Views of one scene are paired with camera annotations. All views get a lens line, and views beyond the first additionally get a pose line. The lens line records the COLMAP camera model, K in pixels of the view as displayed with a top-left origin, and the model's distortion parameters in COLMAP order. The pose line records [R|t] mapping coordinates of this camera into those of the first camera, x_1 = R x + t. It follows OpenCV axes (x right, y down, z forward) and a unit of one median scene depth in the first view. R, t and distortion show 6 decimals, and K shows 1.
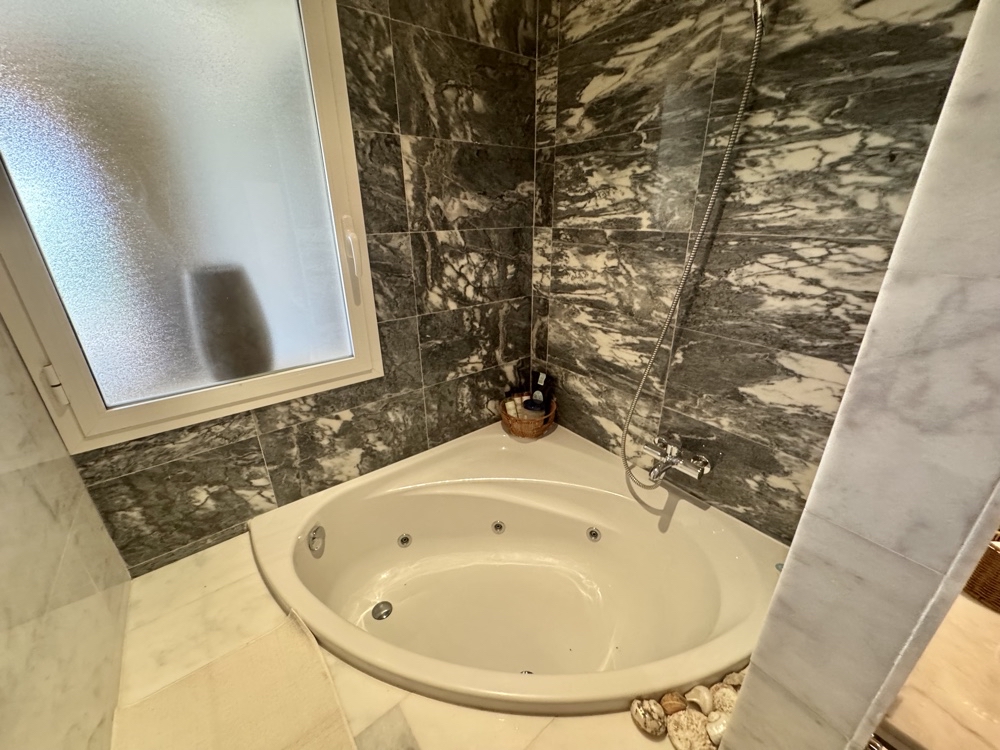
lens RADIAL K [[399.5, 0, 500.9], [0, 399.5, 374.0], [0, 0, 1]] dist [-0.004393, 0.000792]
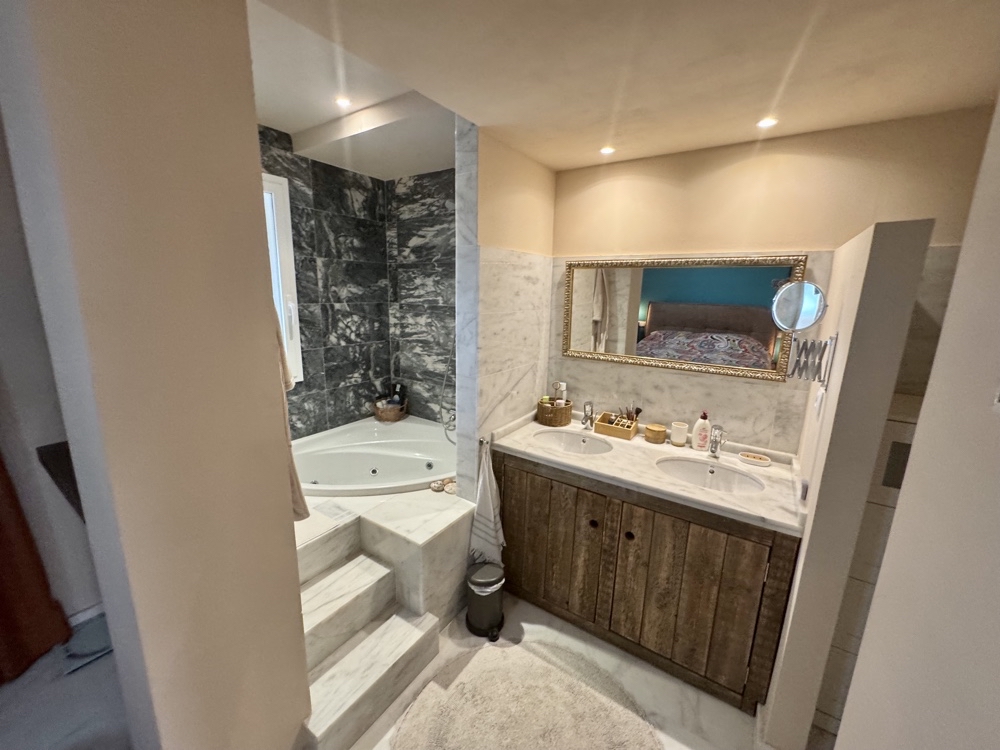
lens RADIAL K [[399.5, 0, 498.6], [0, 399.5, 375.1], [0, 0, 1]] dist [-0.004393, 0.000792]
pose [[0.953029, -0.031269, 0.301259, 0.000030], [0.083280, 0.983371, -0.161388, 0.337510], [-0.291203, 0.178897, 0.939785, -0.919589]]
